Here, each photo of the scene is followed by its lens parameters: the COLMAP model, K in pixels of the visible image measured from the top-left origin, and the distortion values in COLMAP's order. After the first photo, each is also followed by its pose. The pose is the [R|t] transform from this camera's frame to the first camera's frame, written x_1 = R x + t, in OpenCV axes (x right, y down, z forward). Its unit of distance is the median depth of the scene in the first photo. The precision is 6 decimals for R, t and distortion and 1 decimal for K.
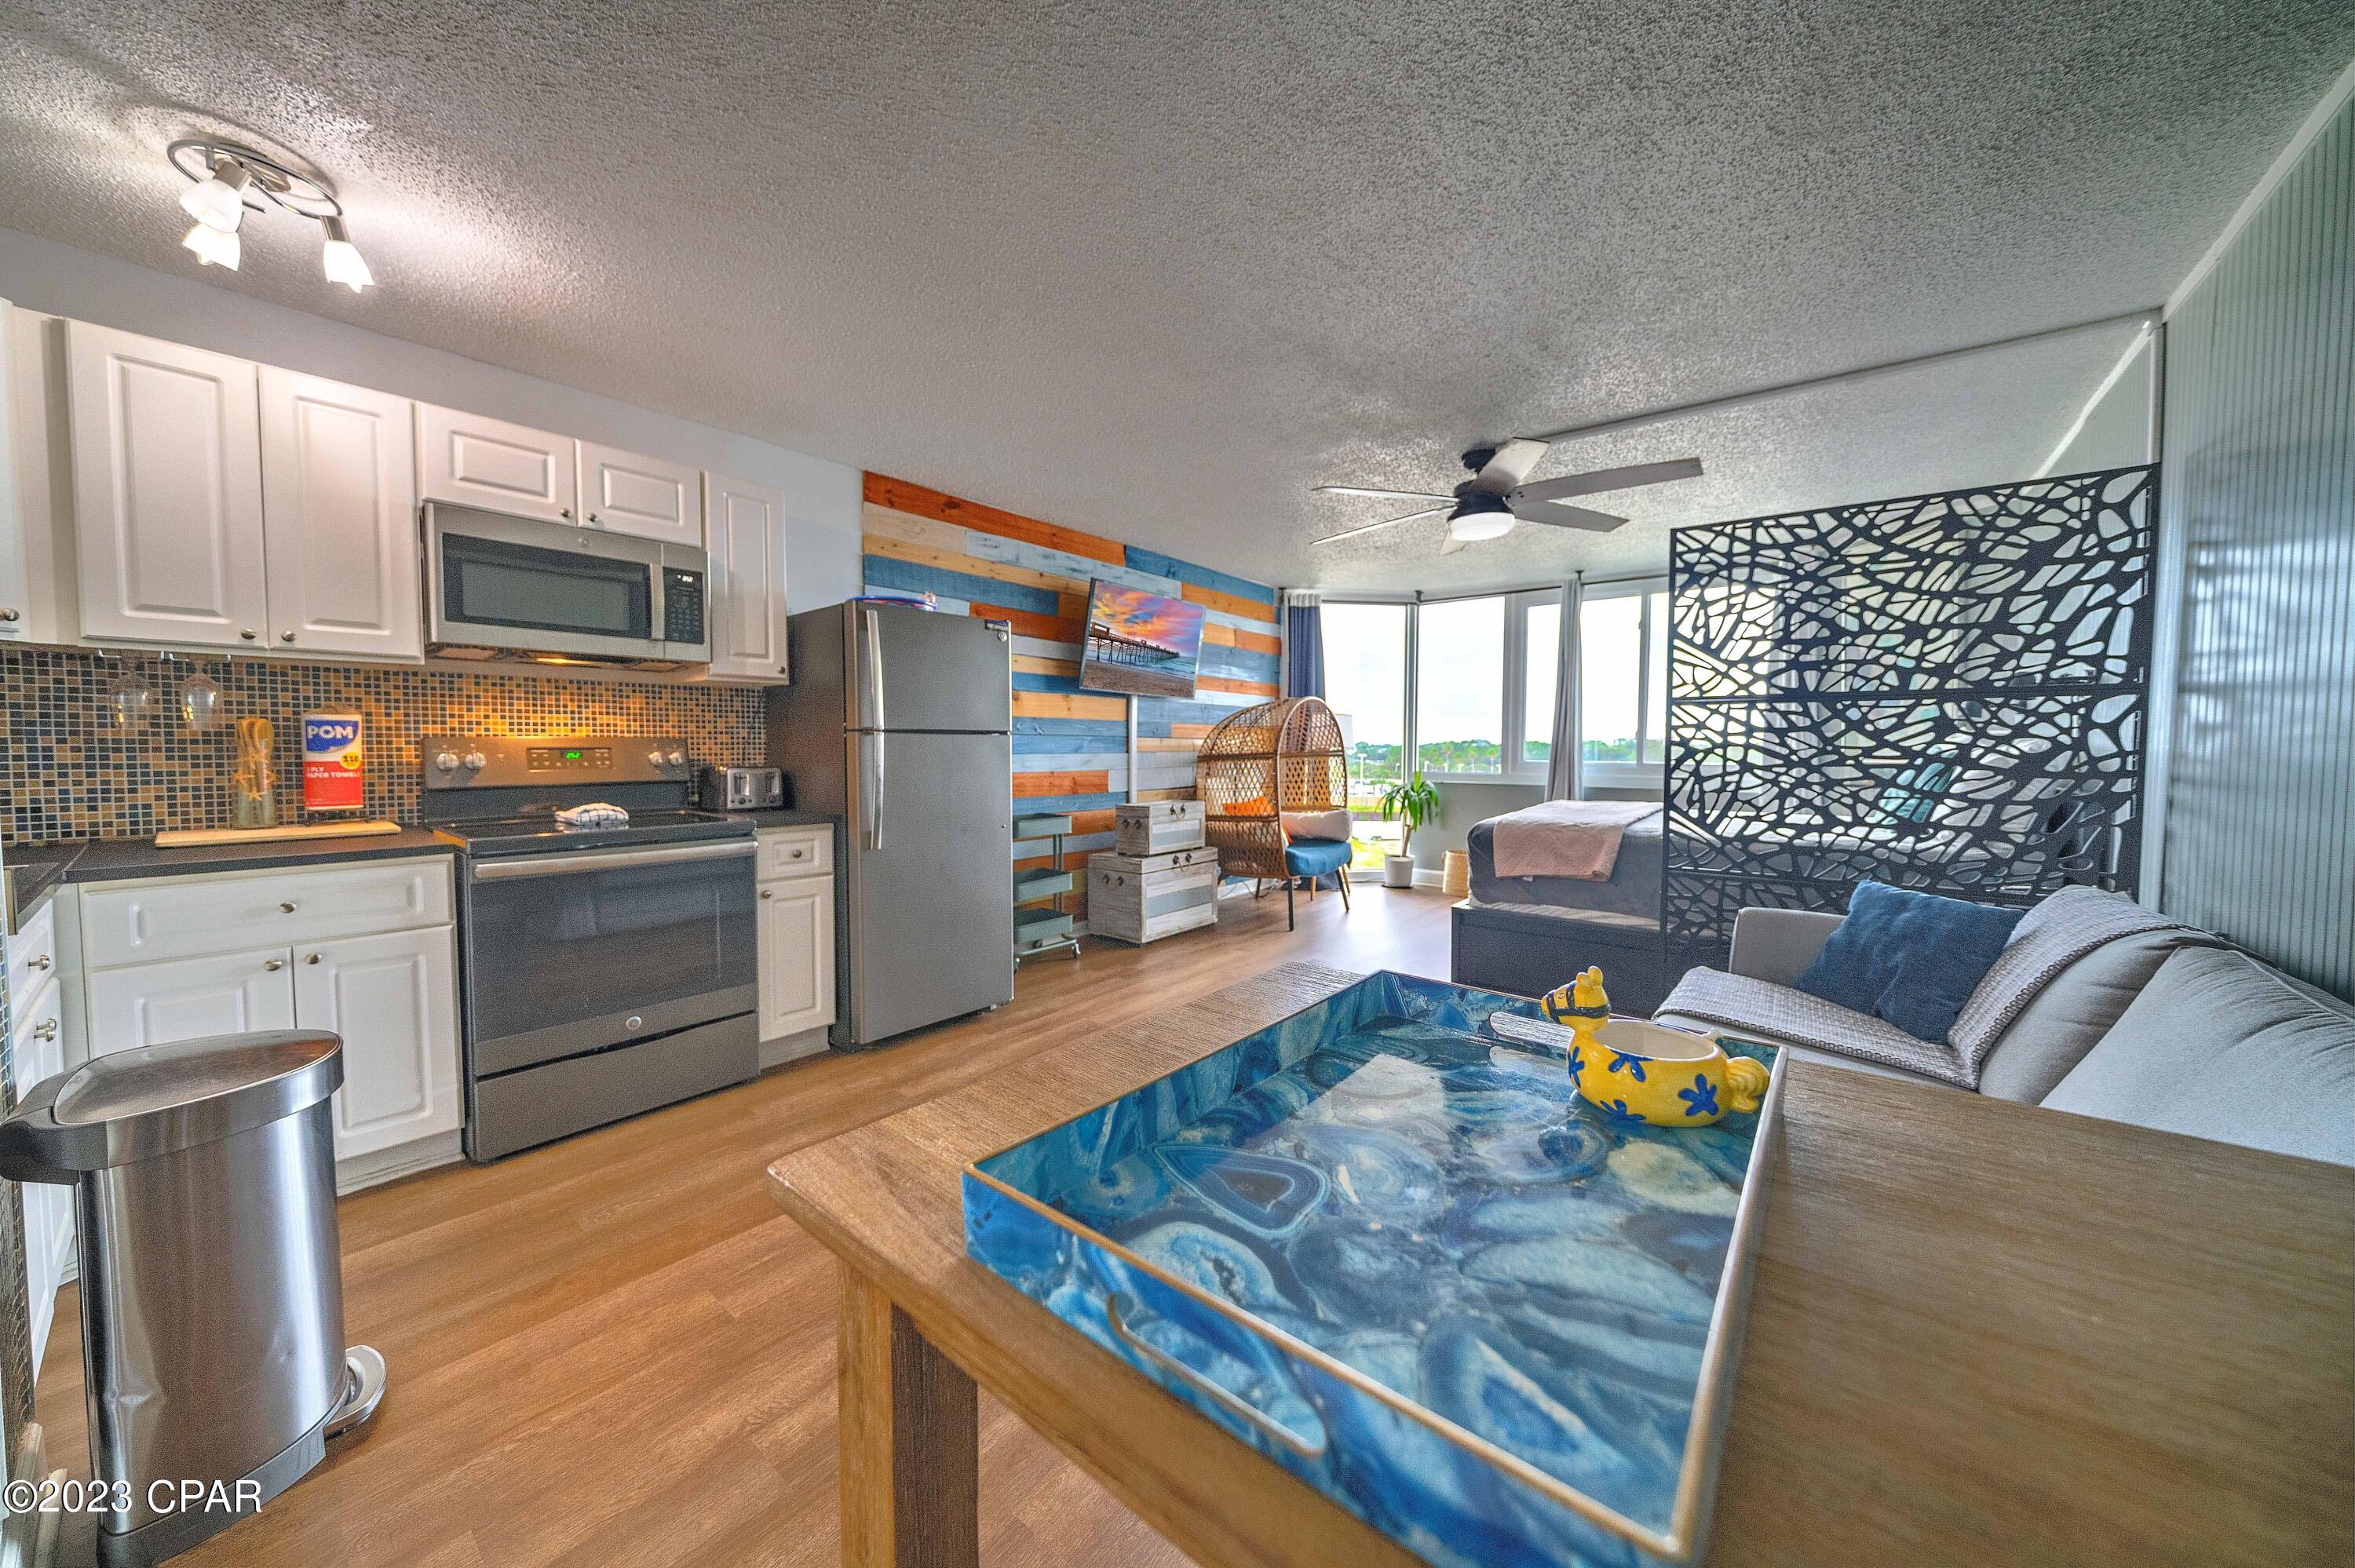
lens RADIAL K [[832.2, 0, 1202.4], [0, 832.2, 782.2], [0, 0, 1]] dist [-0.000983, -0.000024]
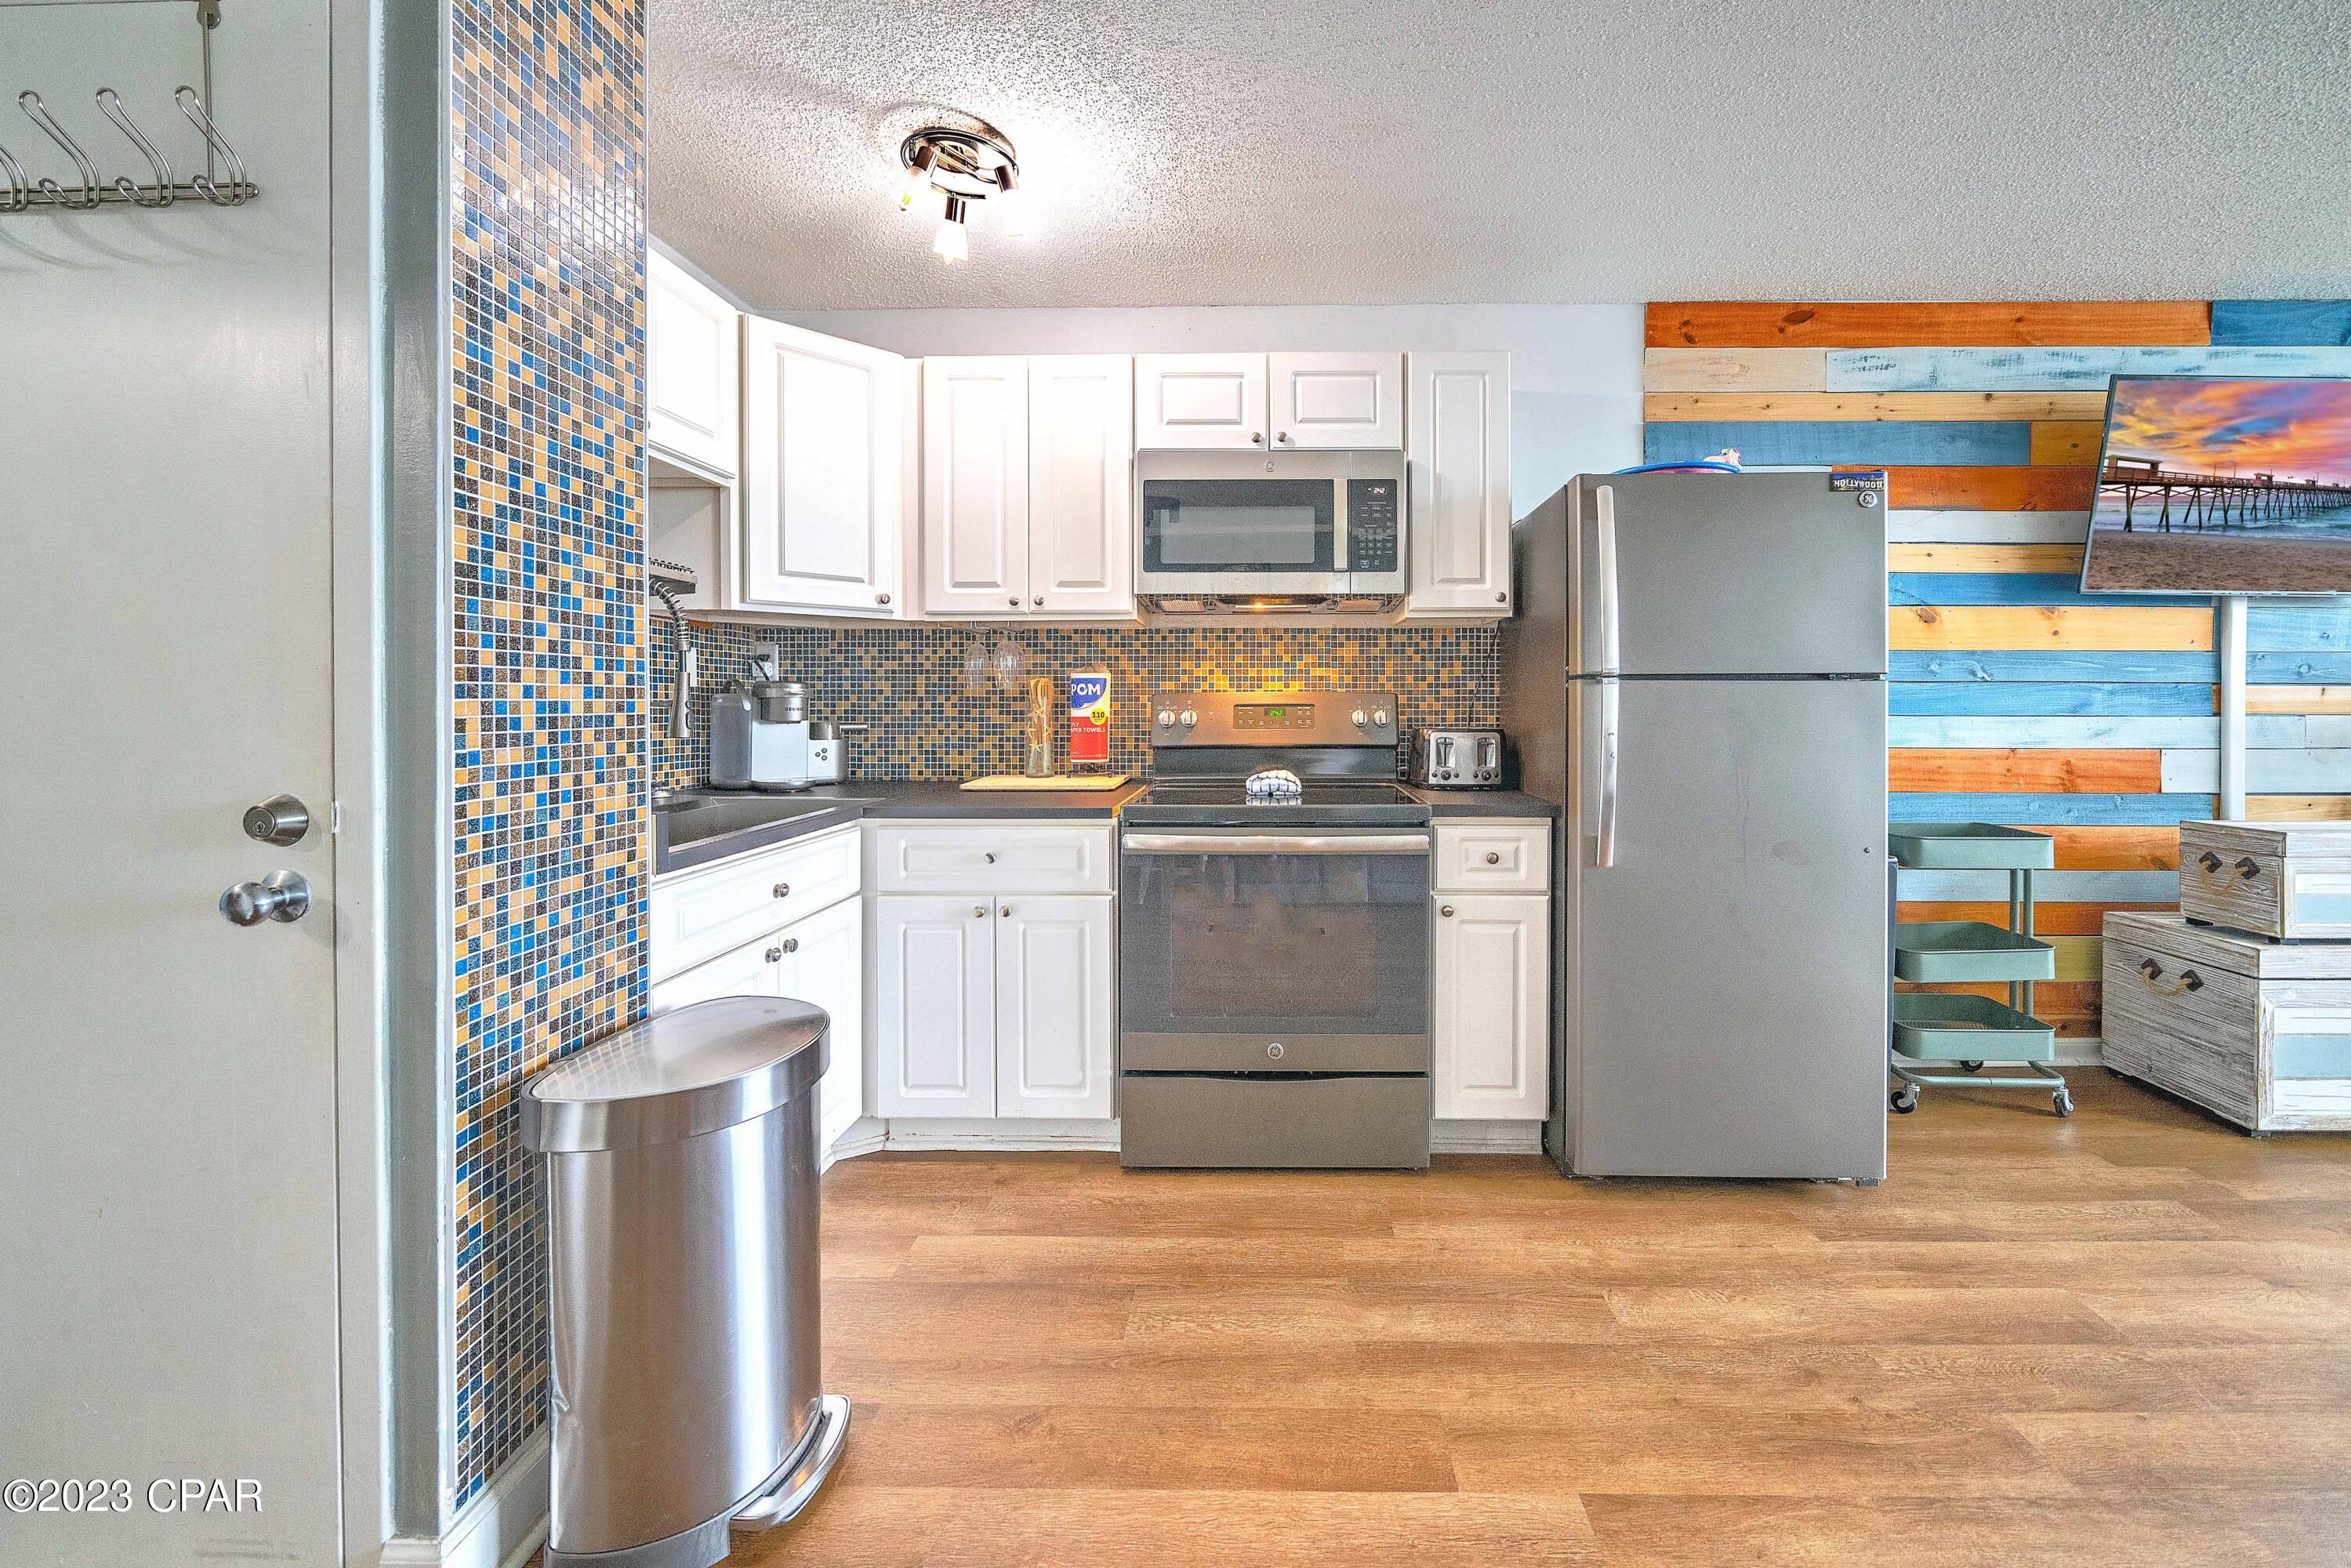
lens RADIAL K [[878.5, 0, 1258.1], [0, 878.5, 700.7], [0, 0, 1]] dist [-0.001819, -0.000128]
pose [[0.593263, -0.005017, -0.804993, -0.016217], [-0.034028, 0.998931, -0.031303, -0.014630], [0.804289, 0.045964, 0.592458, 0.408958]]
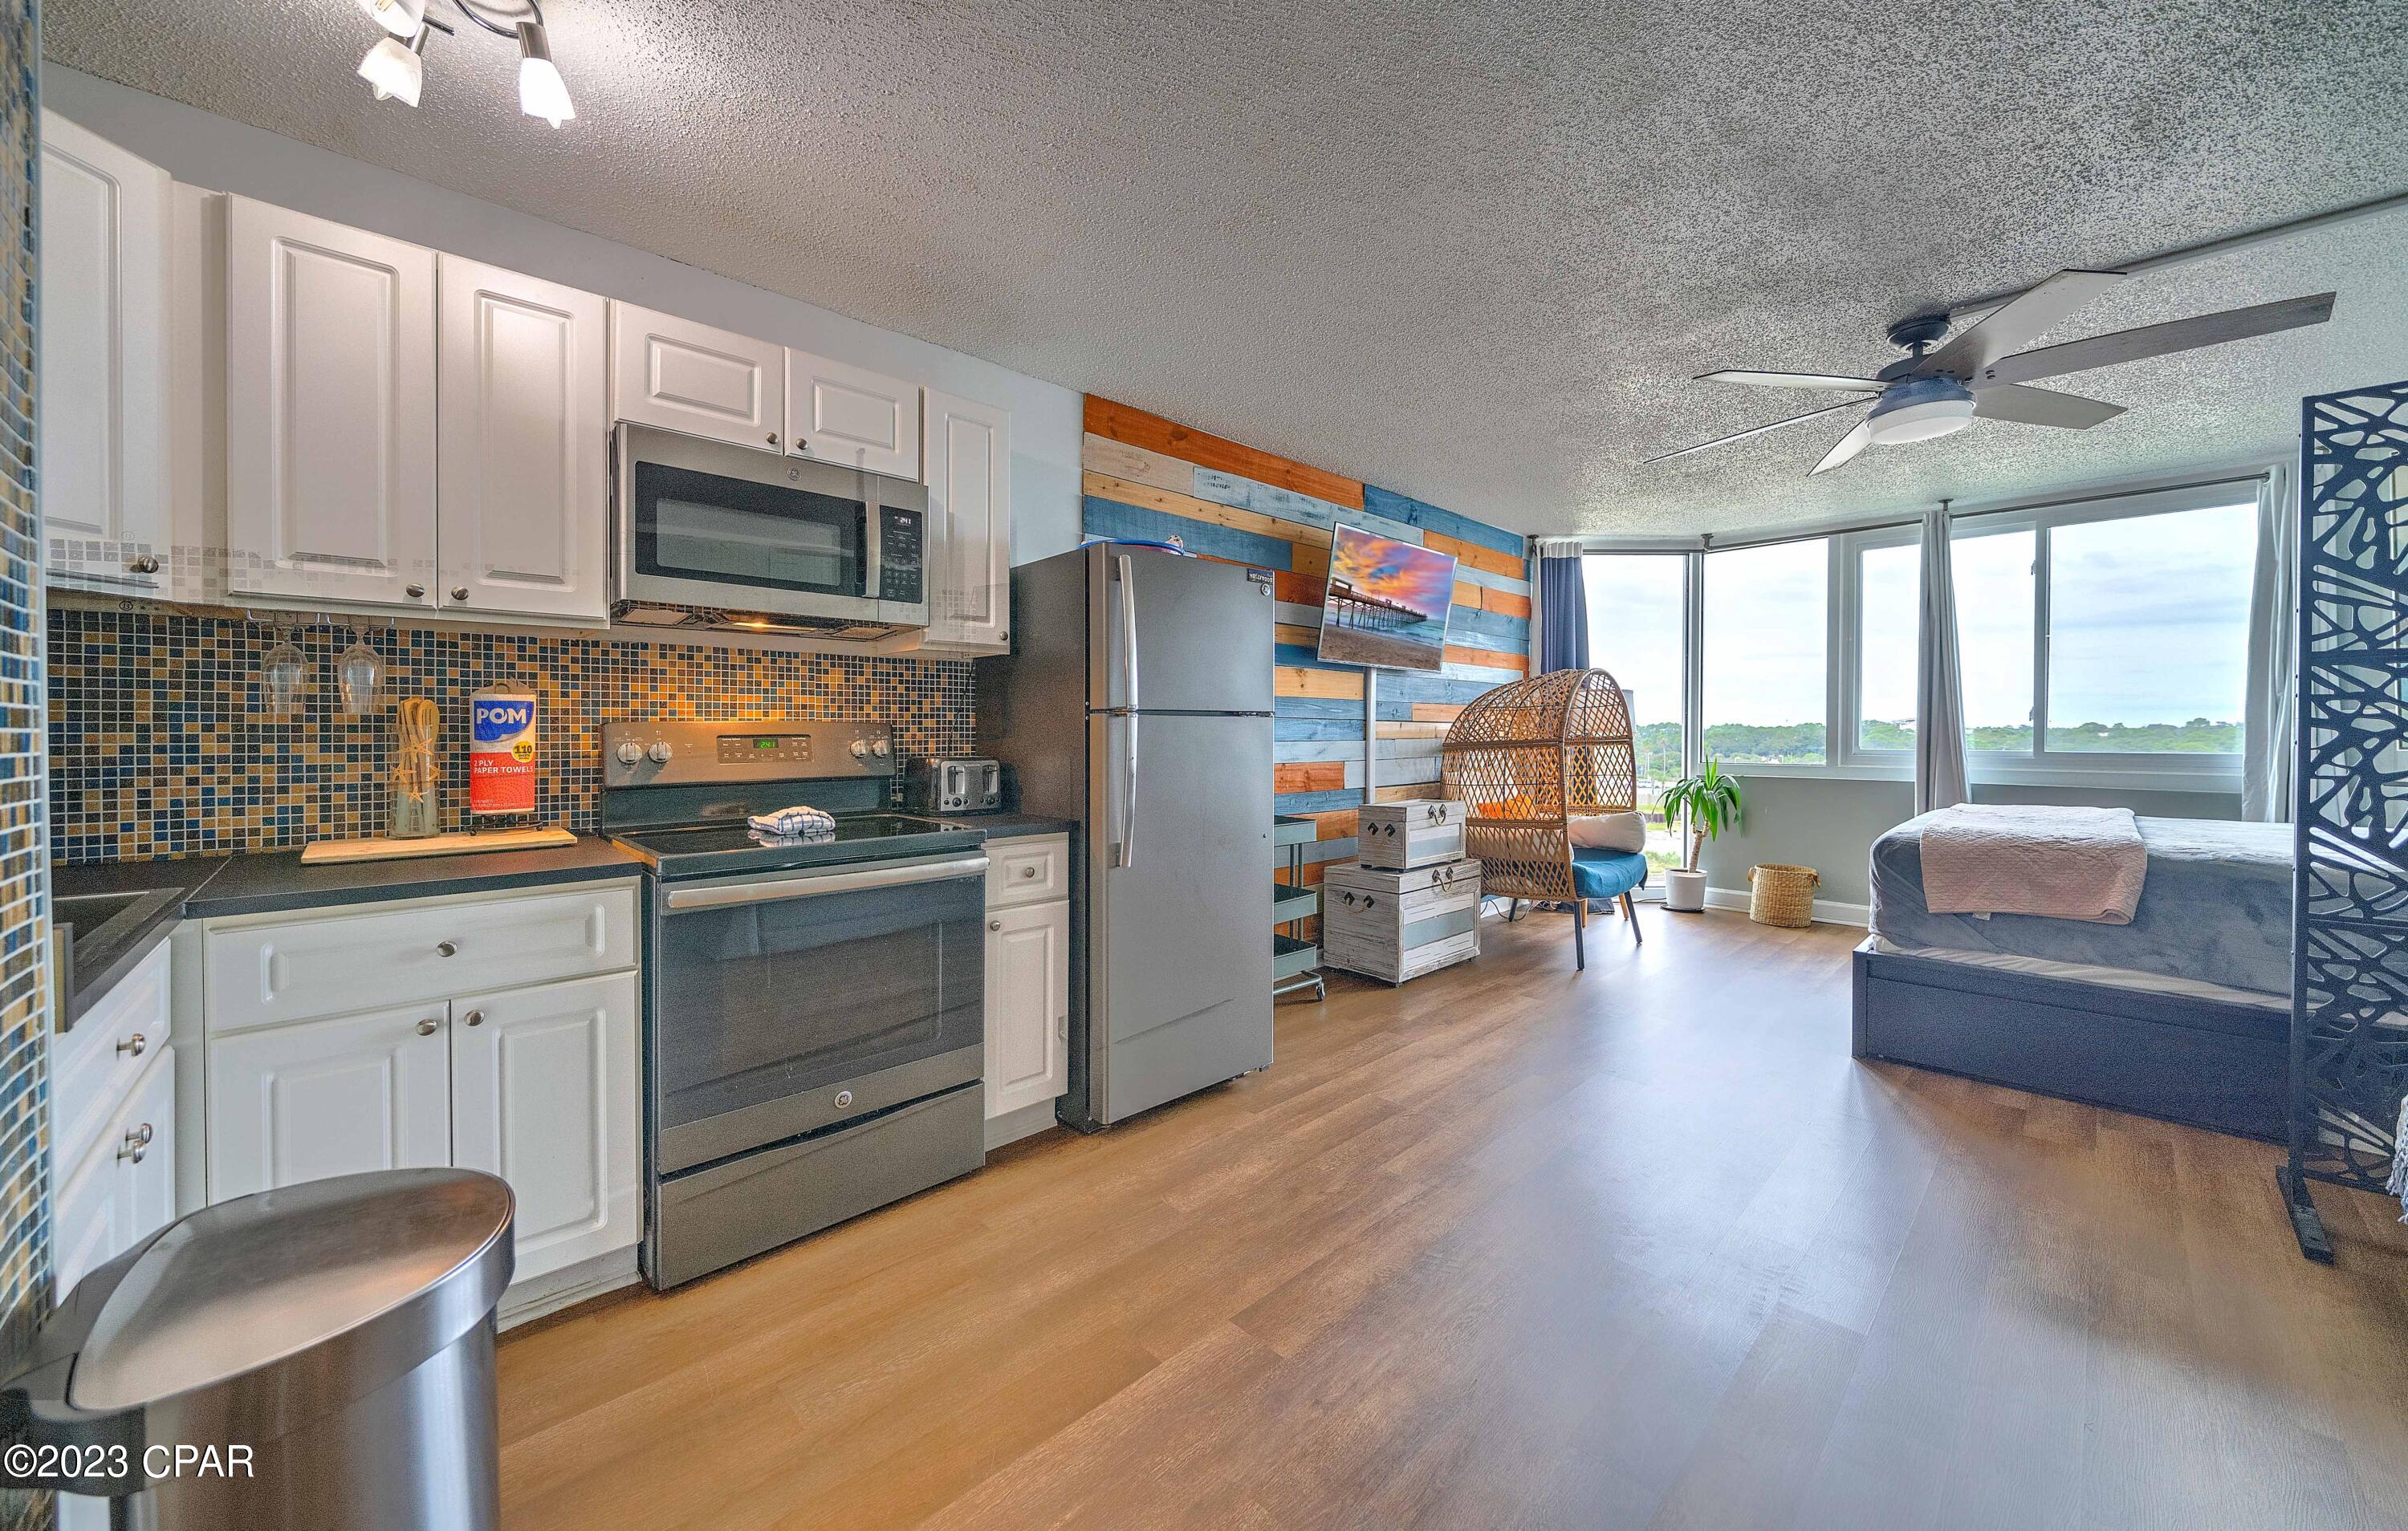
lens RADIAL K [[910.8, 0, 1208.8], [0, 910.8, 738.1], [0, 0, 1]] dist [-0.001398, -0.000472]
pose [[0.990382, -0.002788, -0.138332, -0.207490], [-0.002391, 0.999303, -0.037261, -0.006753], [0.138339, 0.037233, 0.989685, 0.186756]]
